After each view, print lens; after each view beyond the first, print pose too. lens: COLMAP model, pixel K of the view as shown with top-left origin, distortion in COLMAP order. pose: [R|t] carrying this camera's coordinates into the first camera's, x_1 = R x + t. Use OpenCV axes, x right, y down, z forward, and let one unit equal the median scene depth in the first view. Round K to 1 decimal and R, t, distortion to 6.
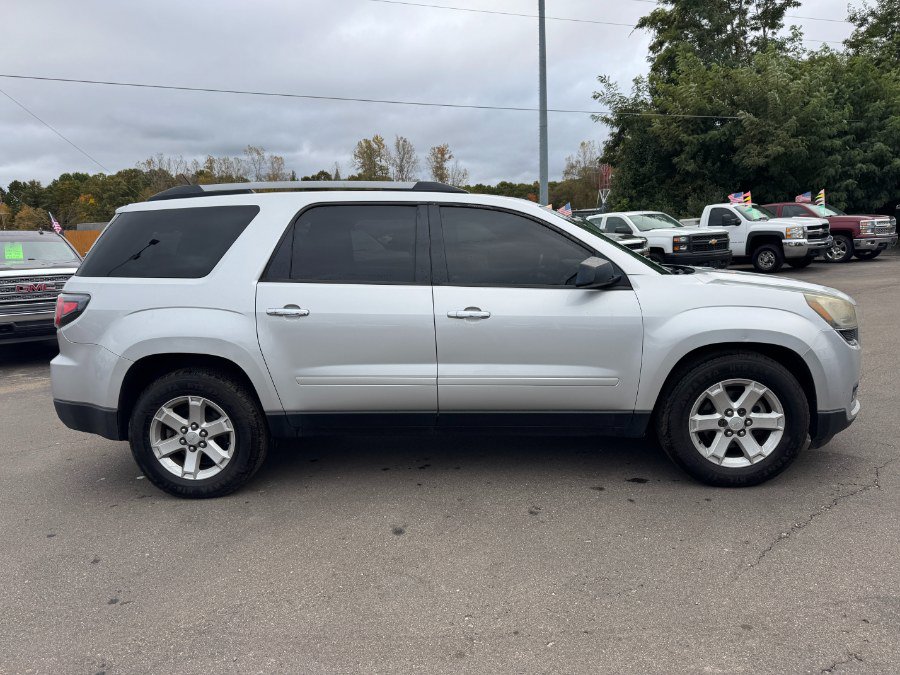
lens RADIAL K [[625.7, 0, 450.0], [0, 625.7, 337.5], [0, 0, 1]] dist [0.028210, -0.042308]
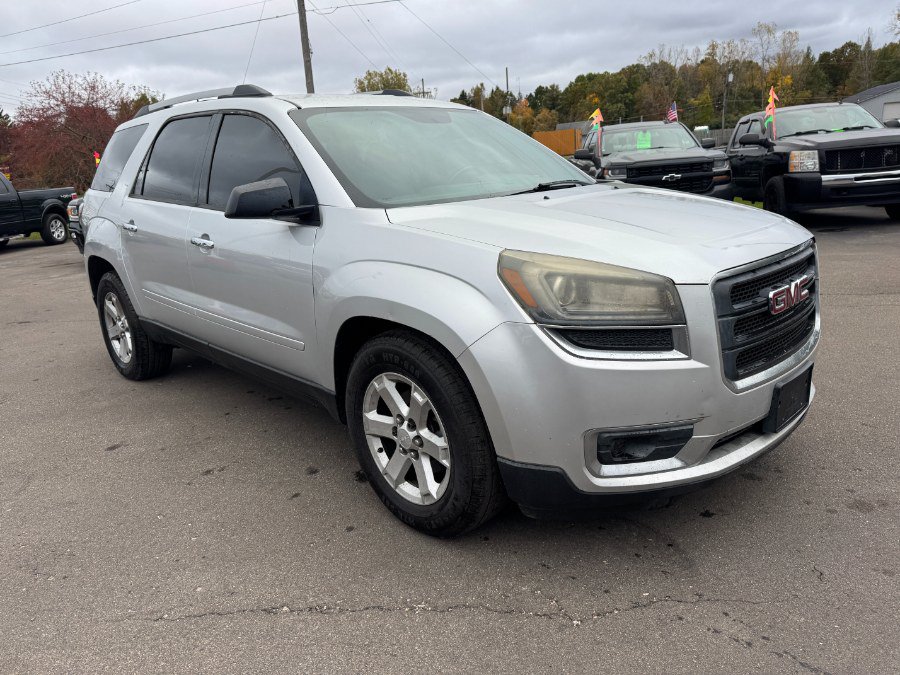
lens RADIAL K [[625.7, 0, 450.0], [0, 625.7, 337.5], [0, 0, 1]] dist [0.028210, -0.042308]
pose [[0.734955, 0.177372, -0.654507, 0.902738], [-0.071136, 0.980026, 0.185709, -0.094813], [0.674374, -0.089929, 0.732893, 0.551362]]
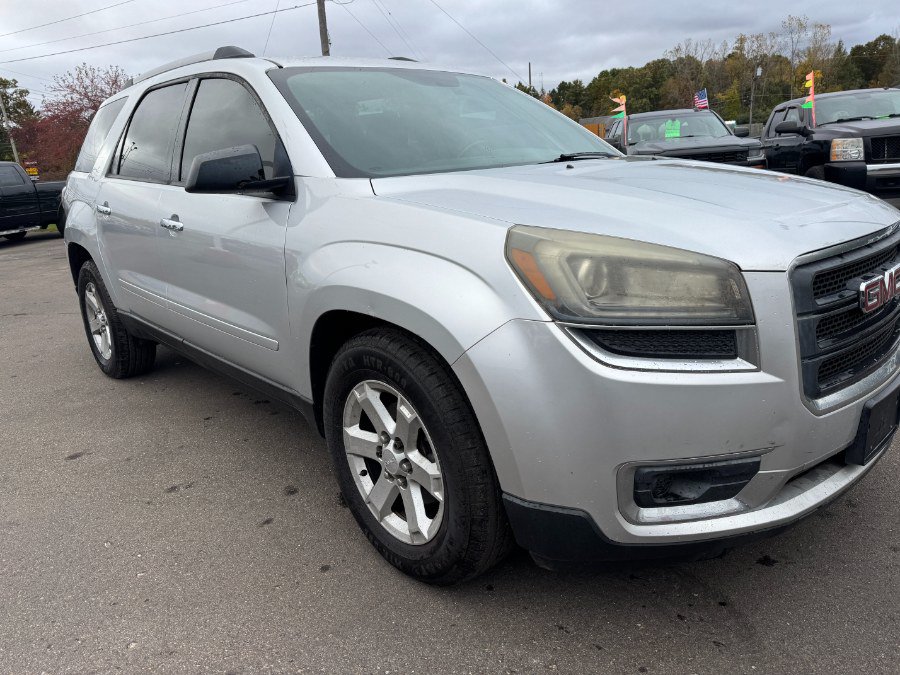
lens RADIAL K [[625.7, 0, 450.0], [0, 625.7, 337.5], [0, 0, 1]] dist [0.028210, -0.042308]
pose [[0.712244, 0.188864, -0.676046, 0.832322], [-0.075975, 0.978207, 0.193234, -0.075337], [0.697808, -0.086267, 0.711071, 0.657723]]
